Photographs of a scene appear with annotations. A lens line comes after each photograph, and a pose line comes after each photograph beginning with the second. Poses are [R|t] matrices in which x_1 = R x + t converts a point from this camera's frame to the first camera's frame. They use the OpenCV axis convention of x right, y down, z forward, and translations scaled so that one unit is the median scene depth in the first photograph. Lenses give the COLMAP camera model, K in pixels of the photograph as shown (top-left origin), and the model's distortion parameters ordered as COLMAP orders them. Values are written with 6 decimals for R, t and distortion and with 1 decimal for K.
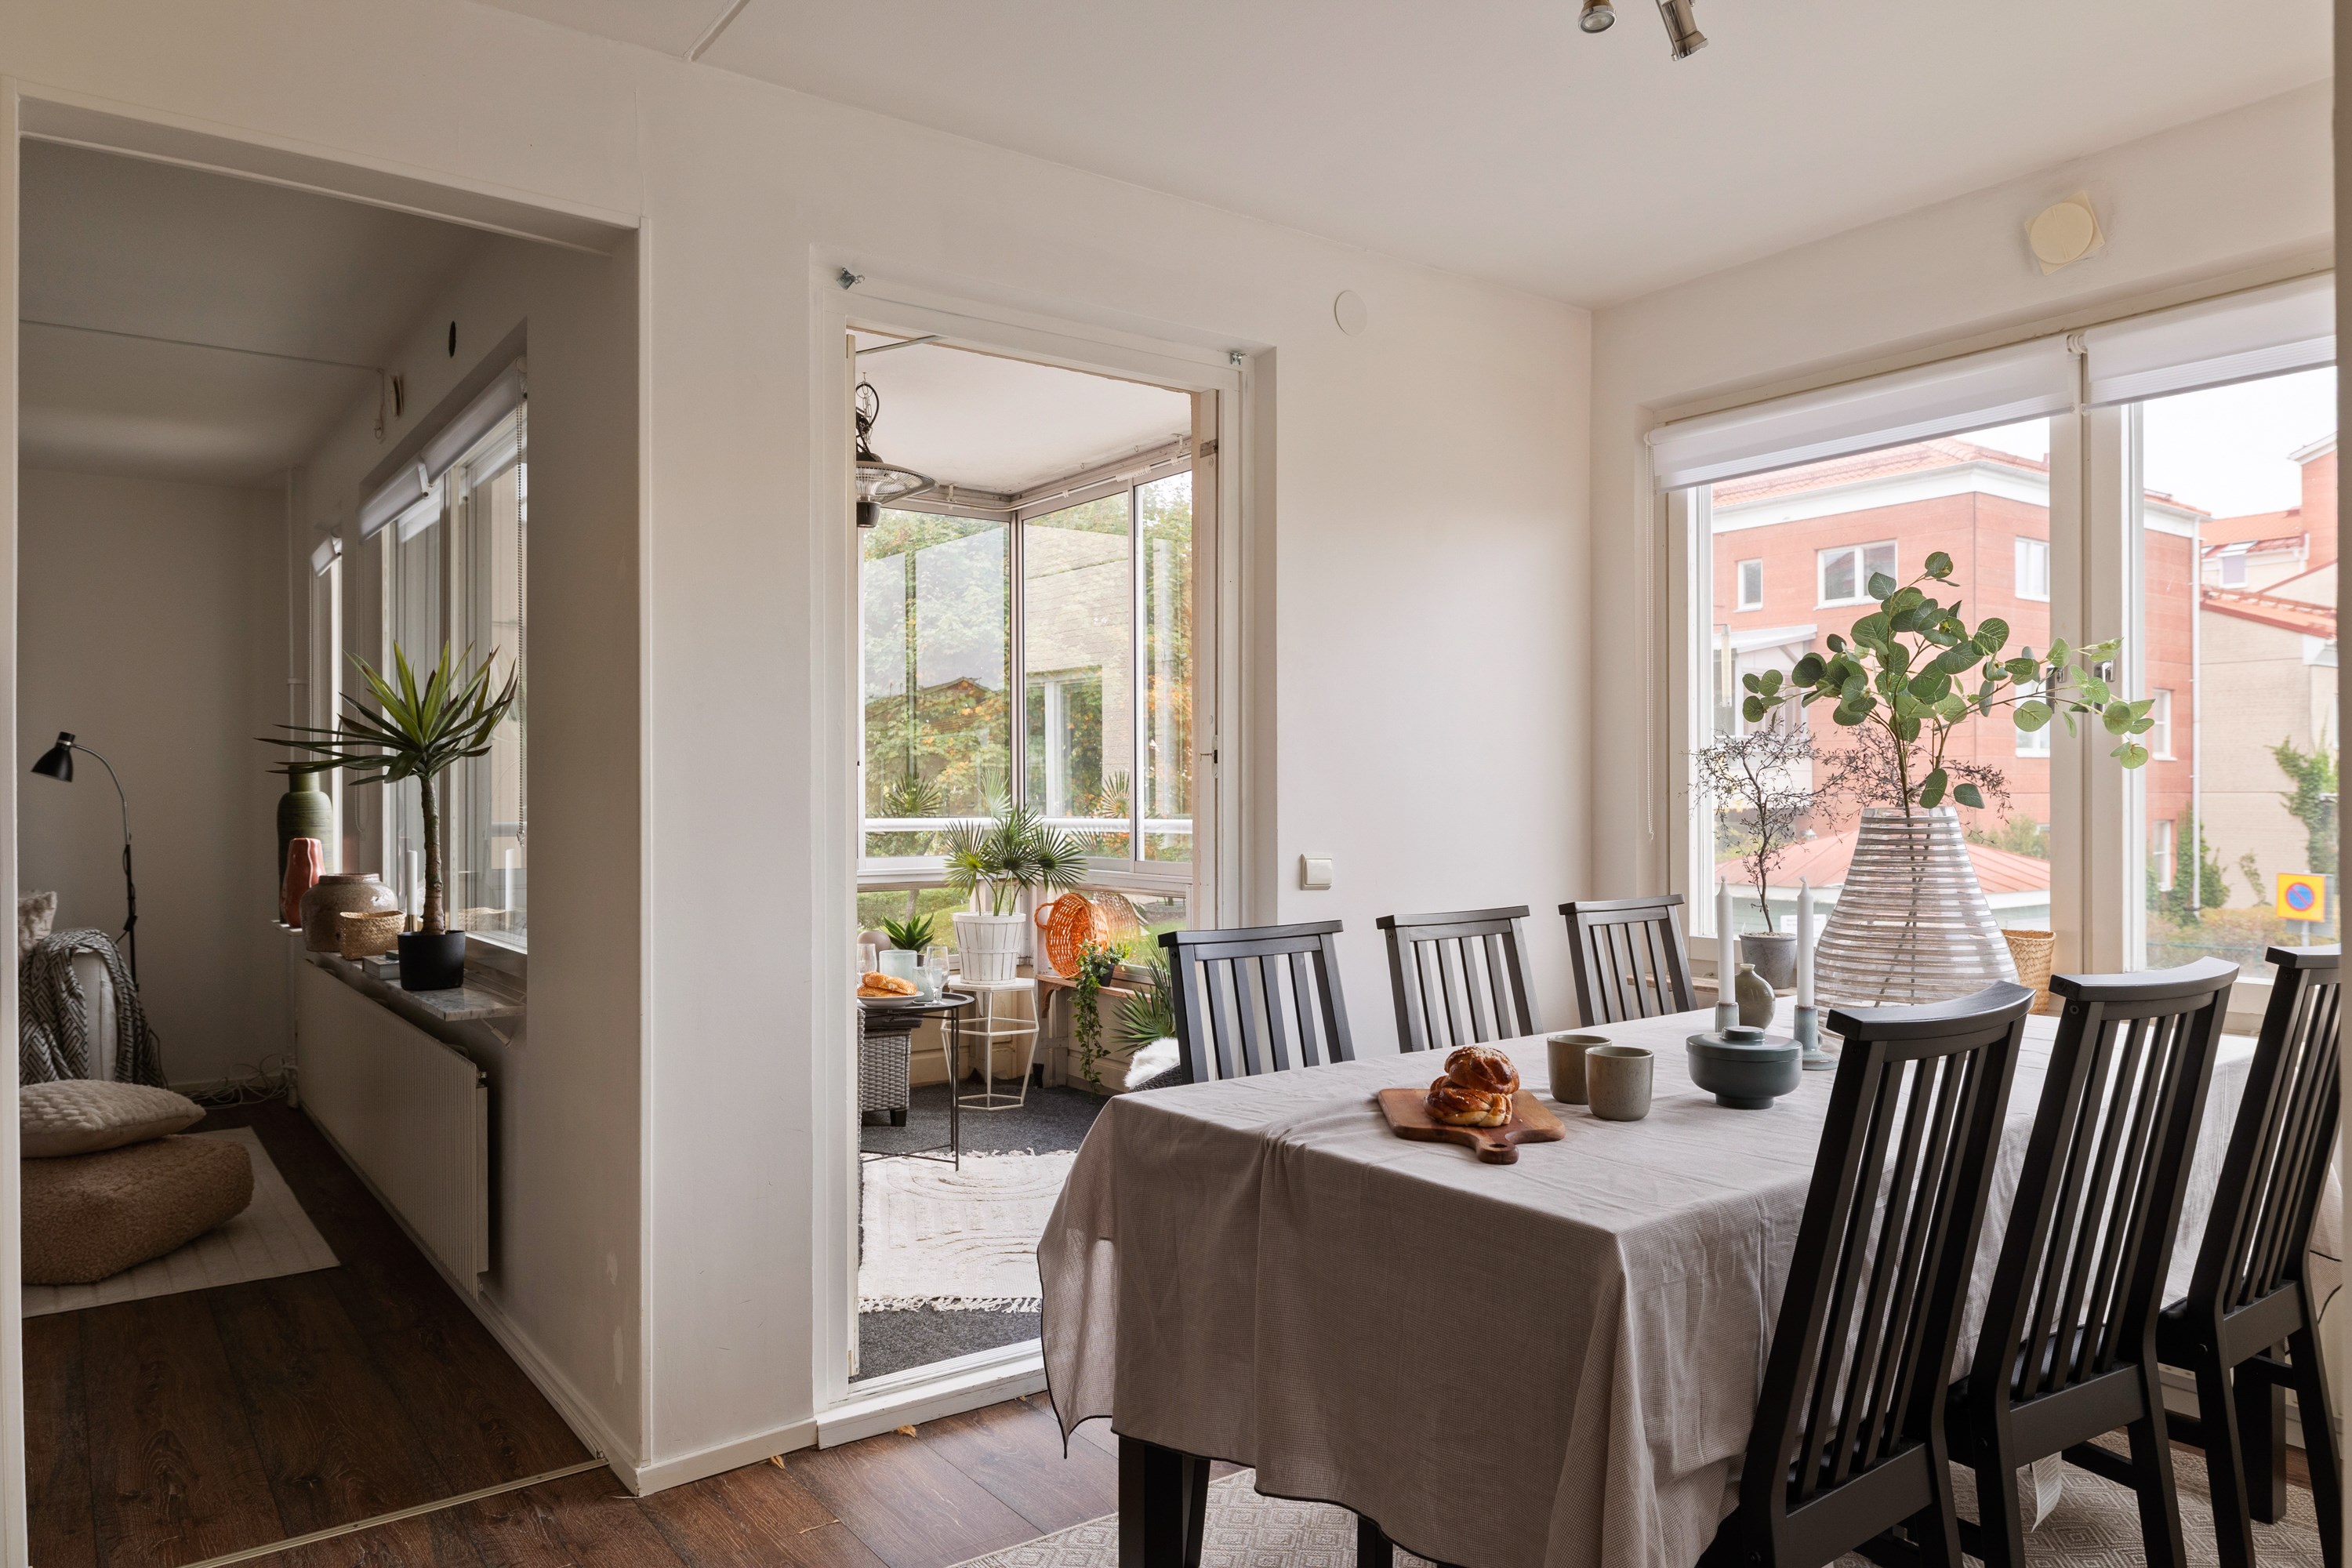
lens RADIAL K [[1533.7, 0, 1193.7], [0, 1533.7, 807.6], [0, 0, 1]] dist [-0.013321, -0.000965]
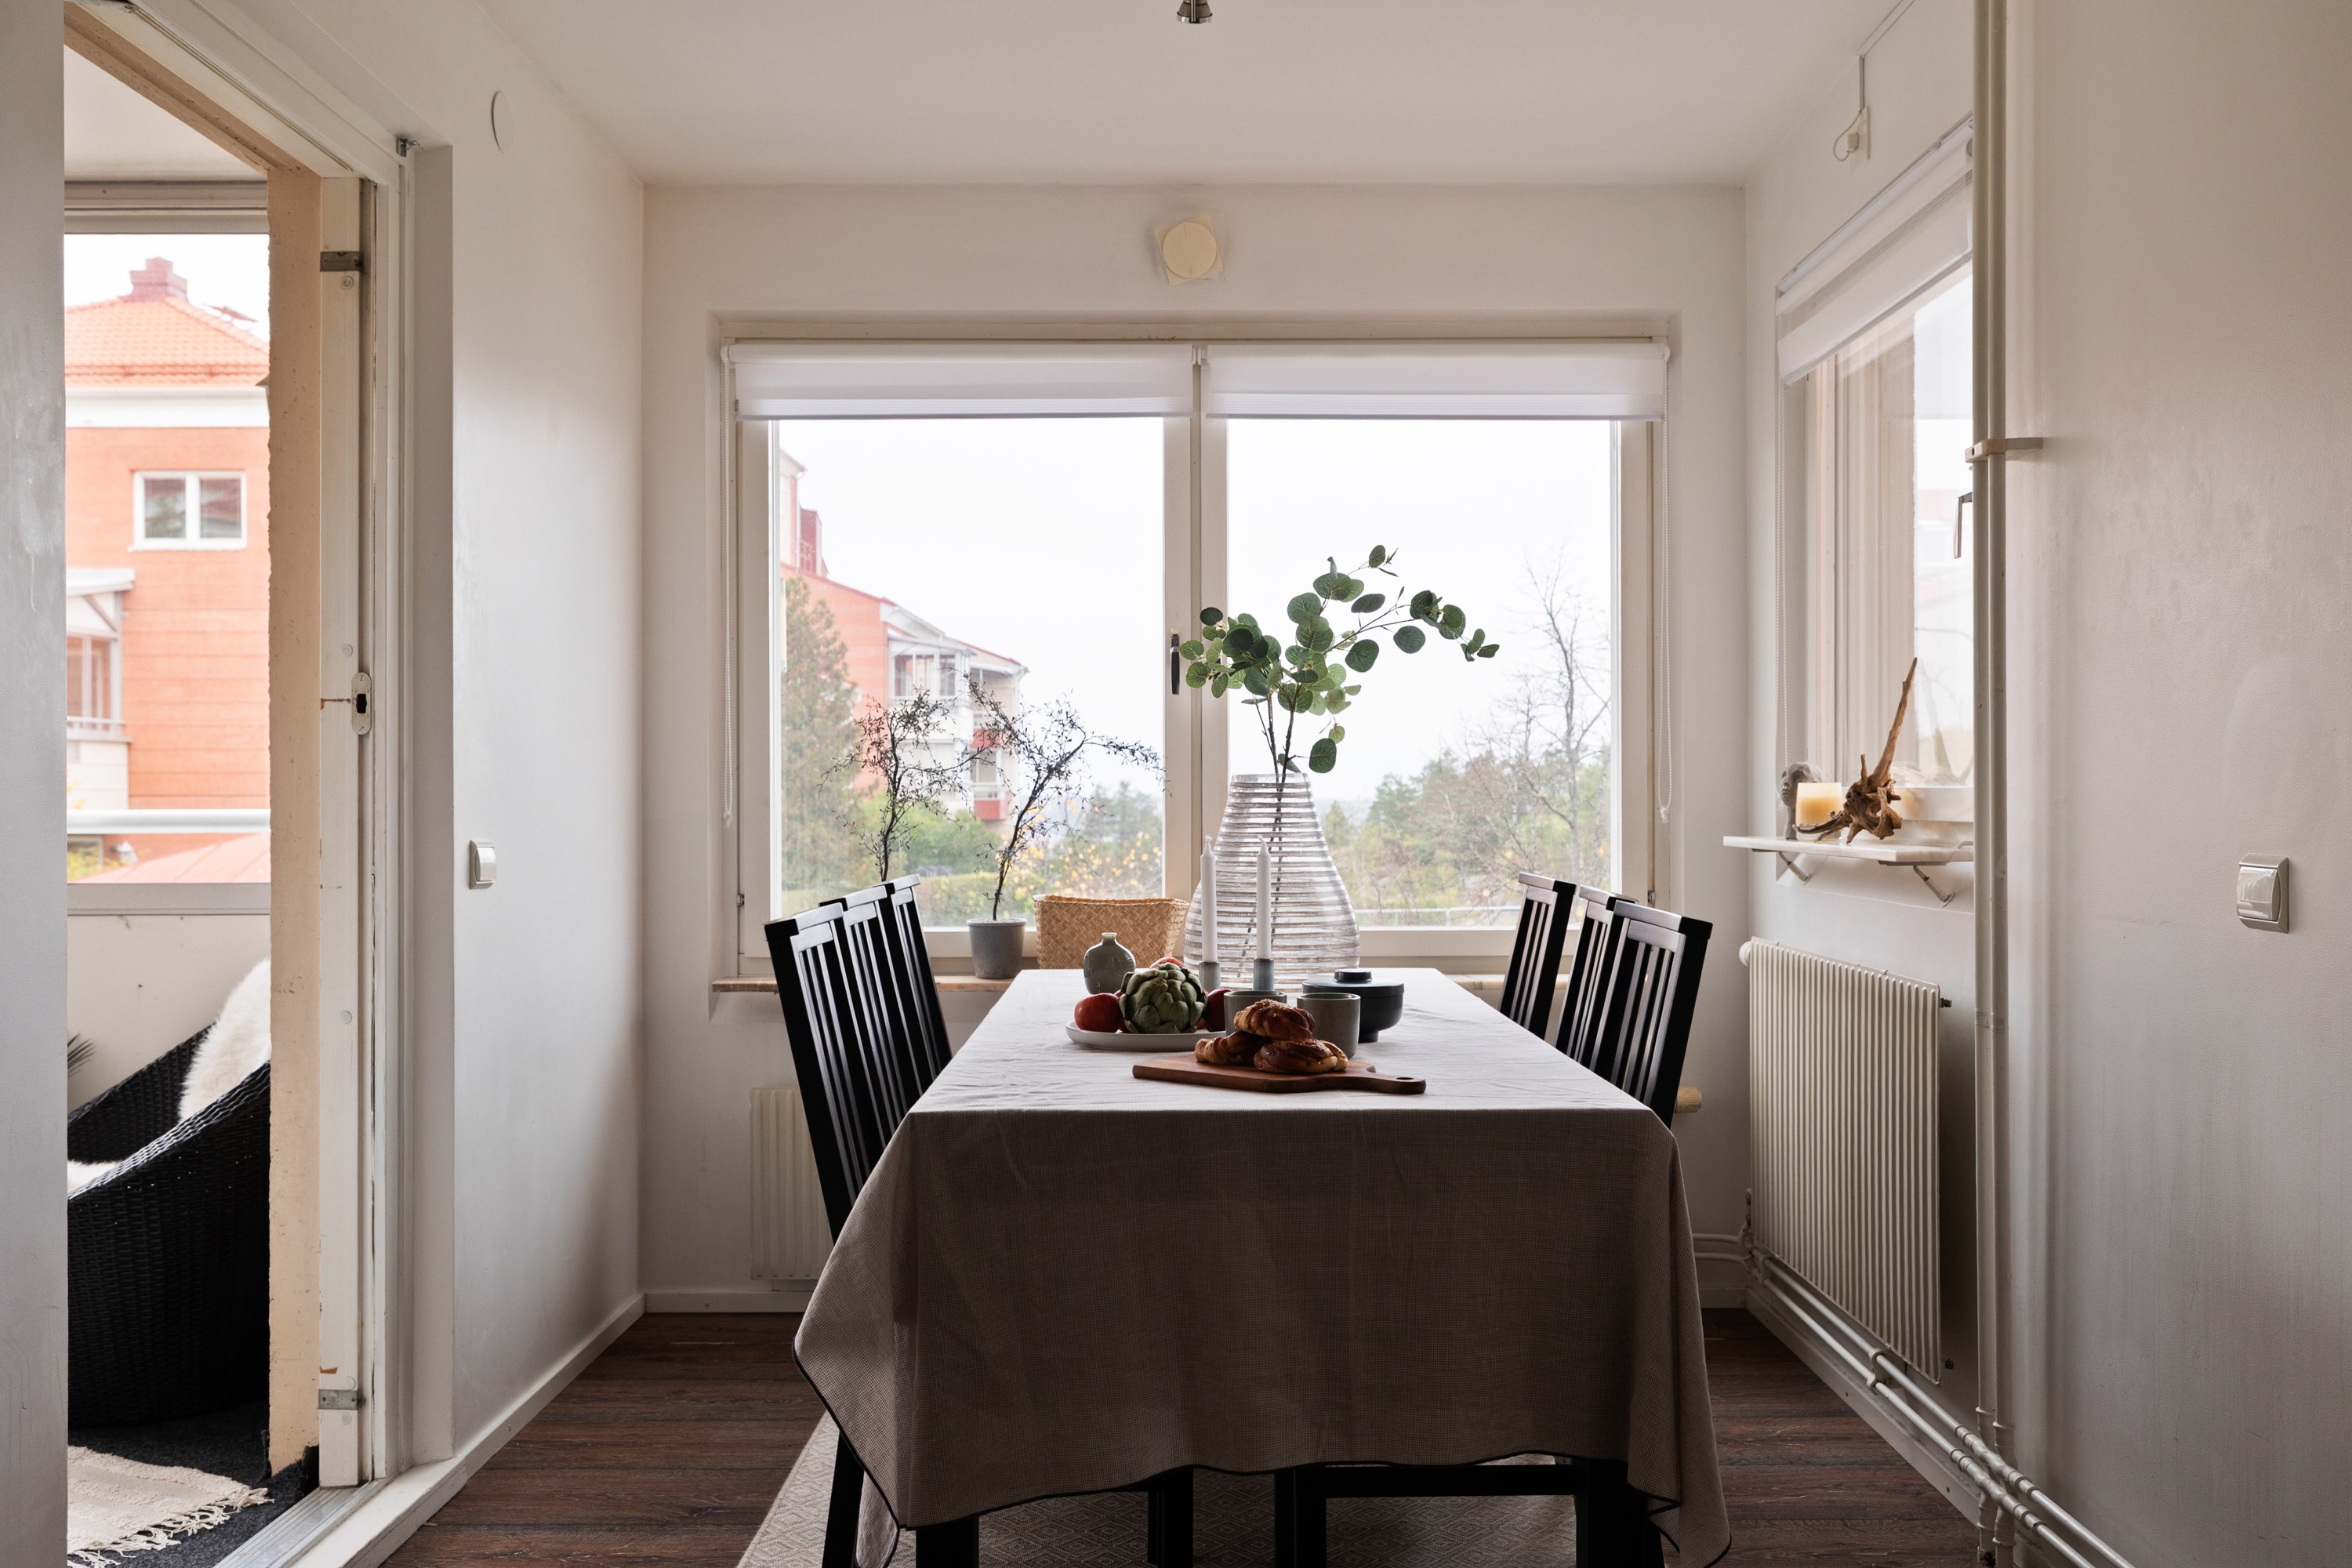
lens RADIAL K [[1943.9, 0, 1214.3], [0, 1943.9, 812.7], [0, 0, 1]] dist [-0.009998, 0.023841]
pose [[0.583148, -0.004231, 0.812355, -0.277566], [0.007107, 0.999975, 0.000106, 0.011264], [-0.812335, 0.005712, 0.583163, 0.094565]]
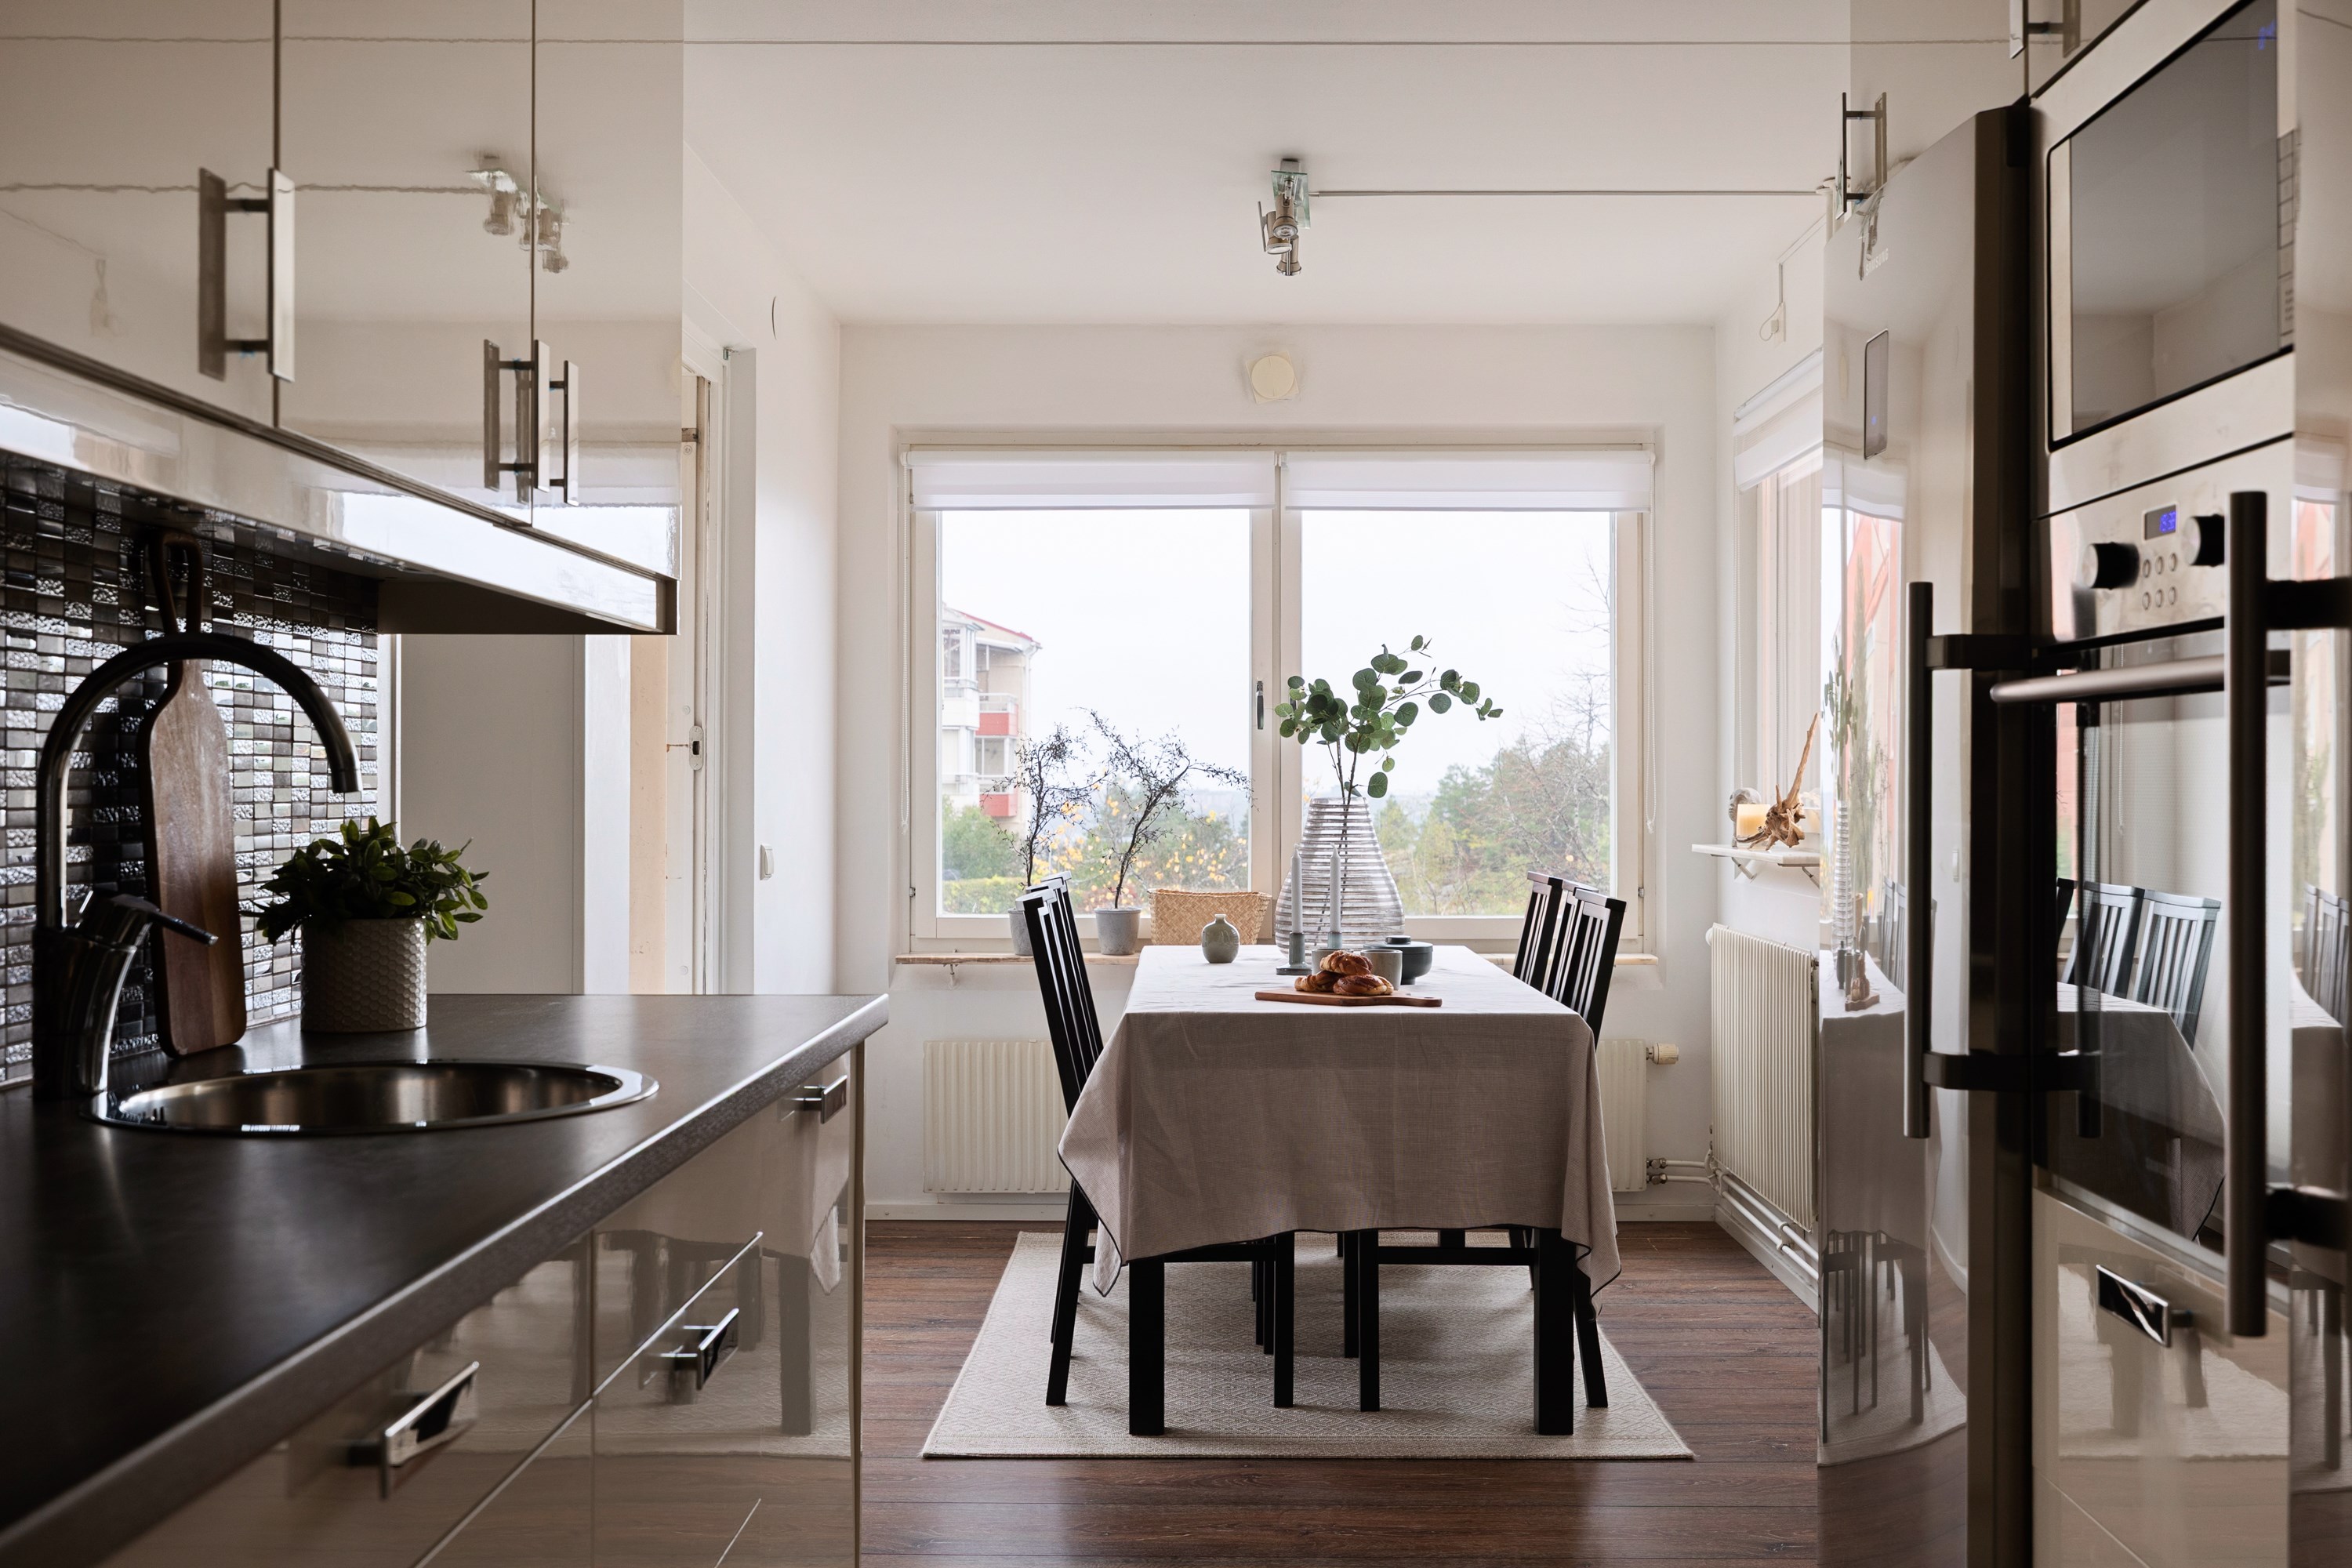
lens RADIAL K [[2283.7, 0, 1219.1], [0, 2283.7, 783.6], [0, 0, 1]] dist [-0.000792, 0.000000]
pose [[0.593981, 0.006587, 0.804452, -0.561752], [0.003836, 0.999932, -0.011020, 0.004308], [-0.804470, 0.009632, 0.593915, -0.086273]]
